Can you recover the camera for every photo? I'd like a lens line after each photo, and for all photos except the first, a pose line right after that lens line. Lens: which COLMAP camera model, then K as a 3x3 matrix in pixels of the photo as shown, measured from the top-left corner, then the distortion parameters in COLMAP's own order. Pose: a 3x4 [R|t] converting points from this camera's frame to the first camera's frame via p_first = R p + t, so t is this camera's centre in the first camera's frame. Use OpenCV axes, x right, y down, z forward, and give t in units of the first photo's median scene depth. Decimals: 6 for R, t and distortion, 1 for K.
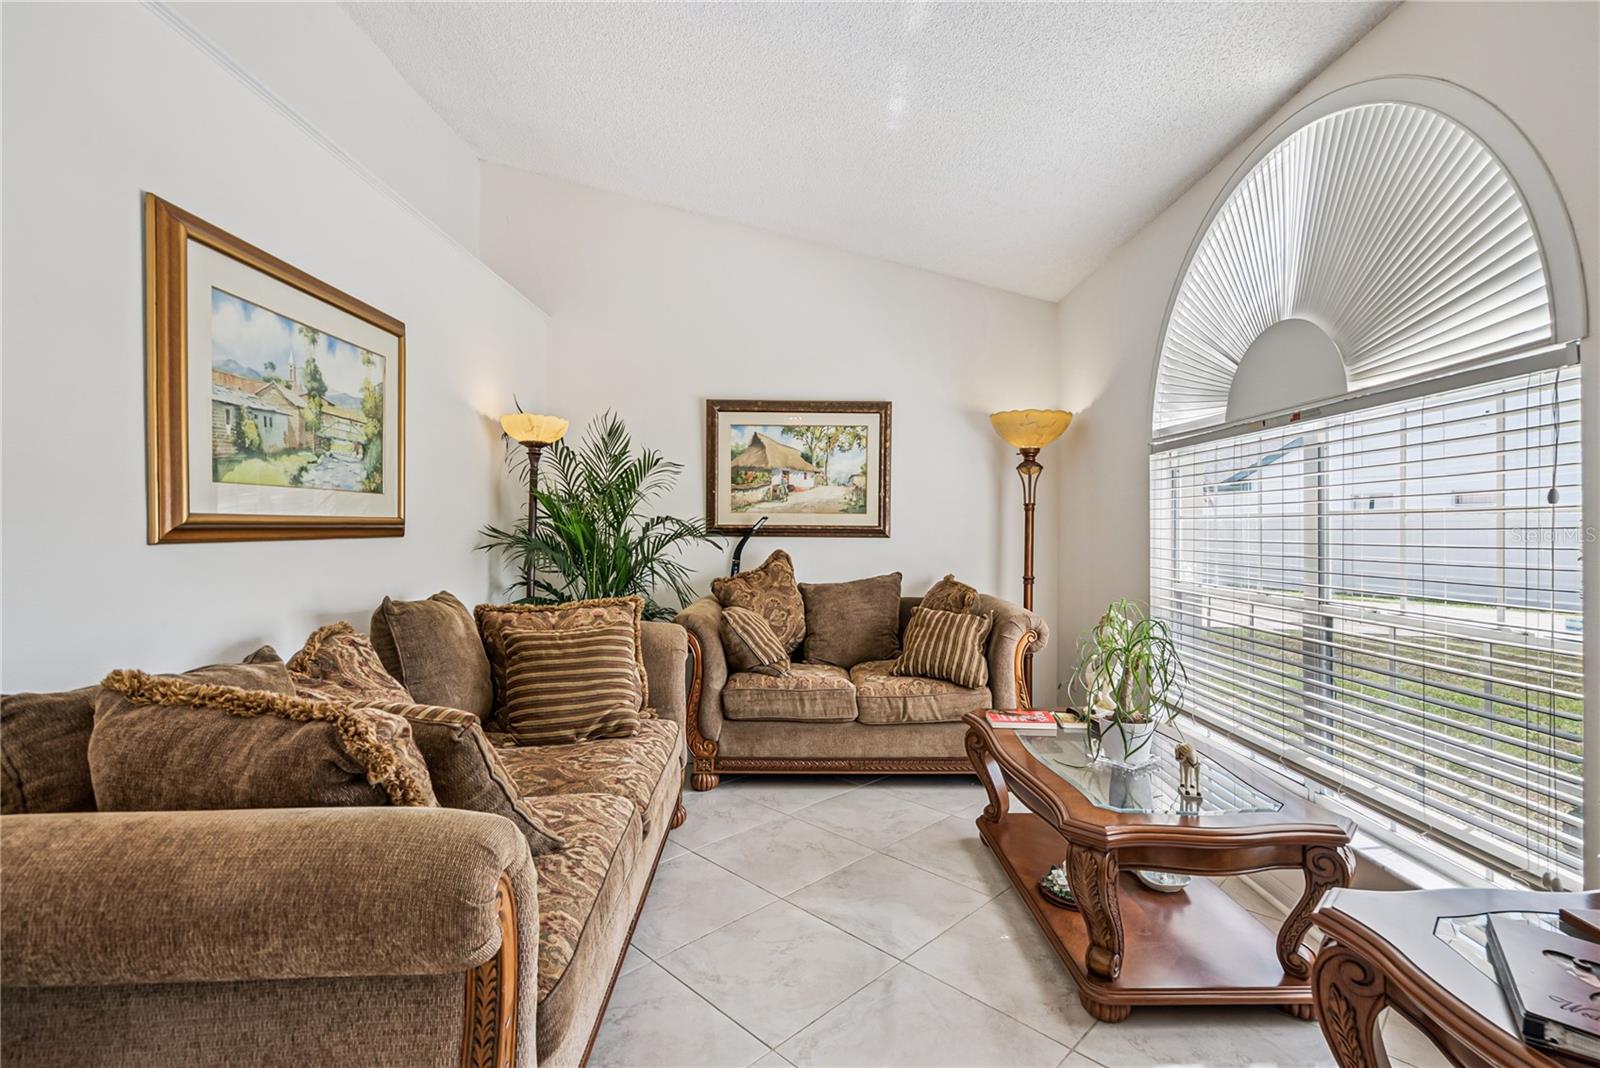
lens RADIAL K [[735.5, 0, 789.3], [0, 735.5, 529.3], [0, 0, 1]] dist [-0.001454, 0.002771]
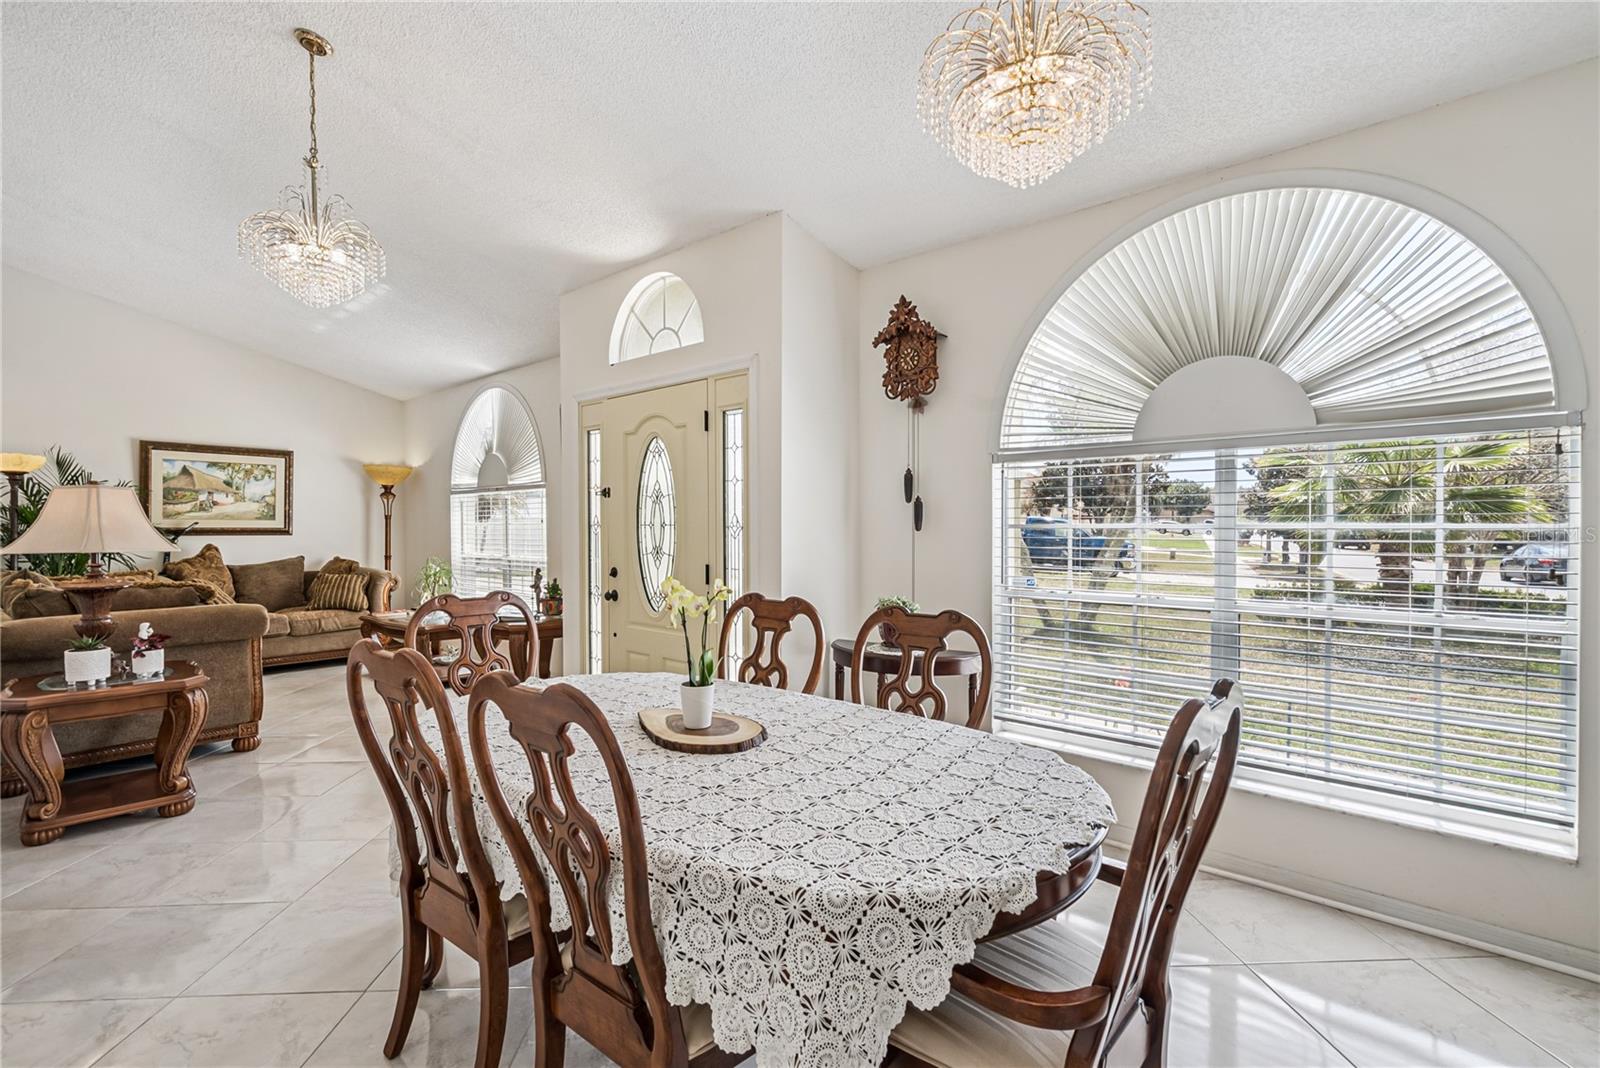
lens RADIAL K [[735.5, 0, 809.2], [0, 735.5, 533.6], [0, 0, 1]] dist [-0.001454, 0.002771]
pose [[0.651801, -0.011258, 0.758306, -0.437053], [0.003617, 0.999925, 0.011736, -0.008545], [-0.758381, -0.004907, 0.651793, -1.141288]]
